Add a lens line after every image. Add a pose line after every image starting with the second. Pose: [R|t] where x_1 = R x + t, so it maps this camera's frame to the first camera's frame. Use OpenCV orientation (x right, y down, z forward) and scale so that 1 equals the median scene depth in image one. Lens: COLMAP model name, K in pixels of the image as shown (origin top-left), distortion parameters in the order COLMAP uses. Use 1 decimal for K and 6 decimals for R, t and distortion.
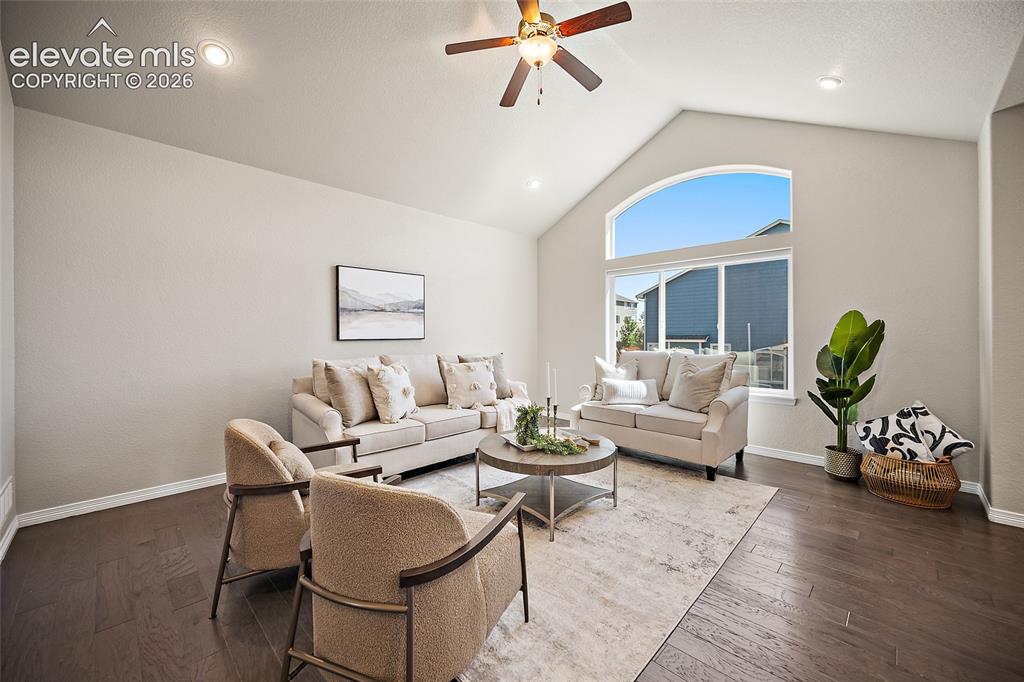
lens RADIAL K [[399.8, 0, 514.1], [0, 399.8, 335.2], [0, 0, 1]] dist [-0.003064, 0.000693]
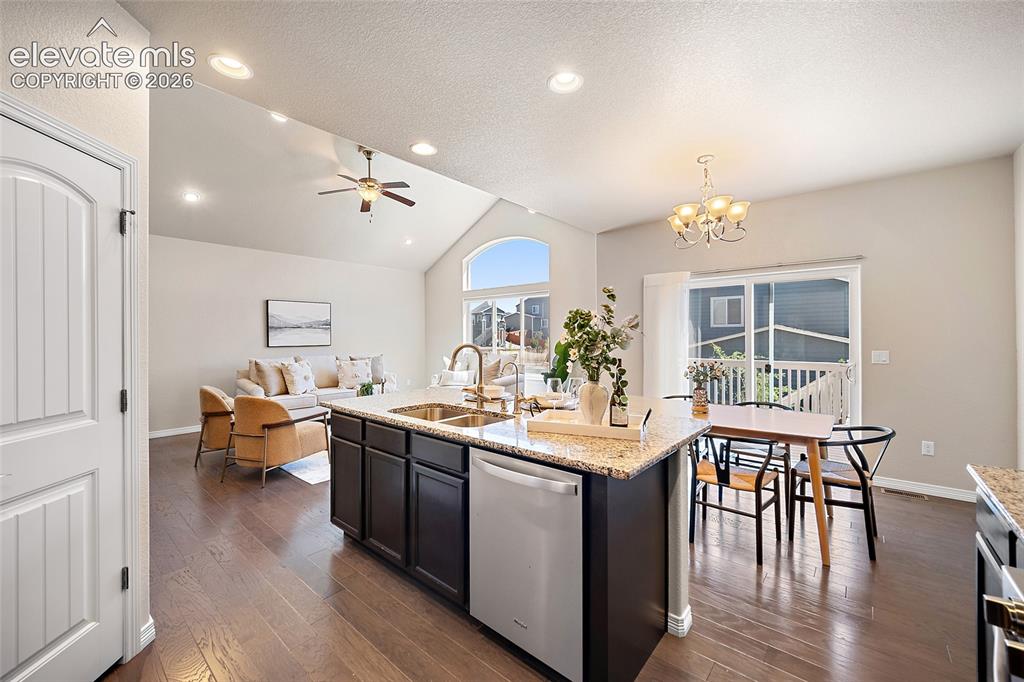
lens RADIAL K [[399.8, 0, 510.1], [0, 399.8, 335.4], [0, 0, 1]] dist [-0.003064, 0.000693]
pose [[0.997654, -0.002457, 0.068409, 0.410483], [0.002880, 0.999977, -0.006085, -0.020853], [-0.068393, 0.006268, 0.997639, -0.647660]]
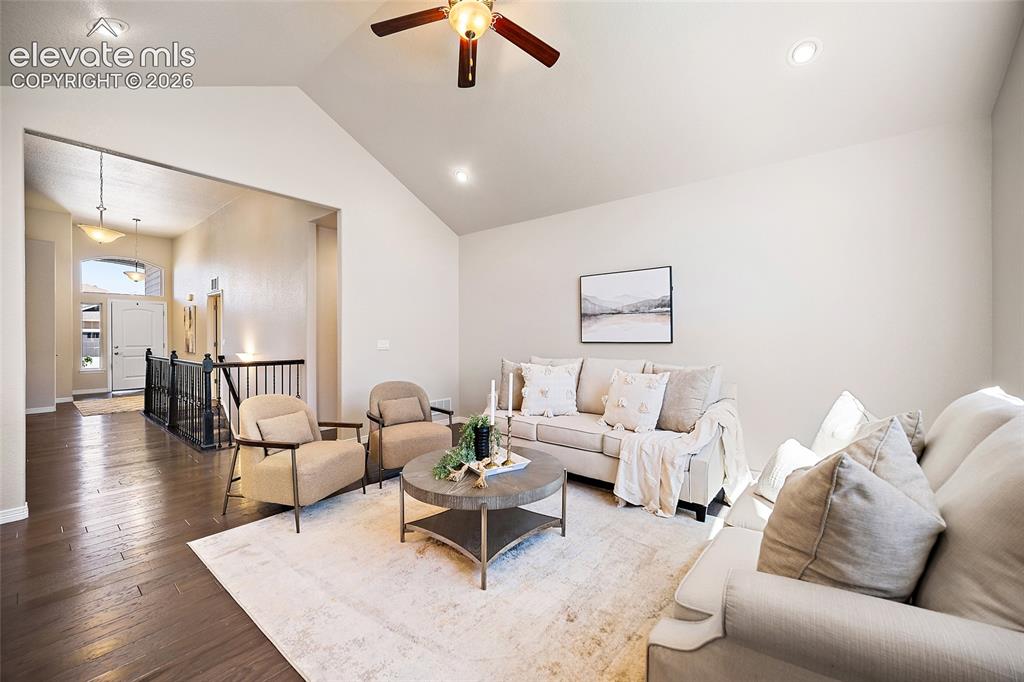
lens RADIAL K [[399.8, 0, 518.3], [0, 399.8, 338.4], [0, 0, 1]] dist [-0.003064, 0.000693]
pose [[0.108206, 0.003939, -0.994121, 0.664691], [-0.004408, 0.999984, 0.003483, -0.001760], [0.994119, 0.004005, 0.108221, 0.702288]]
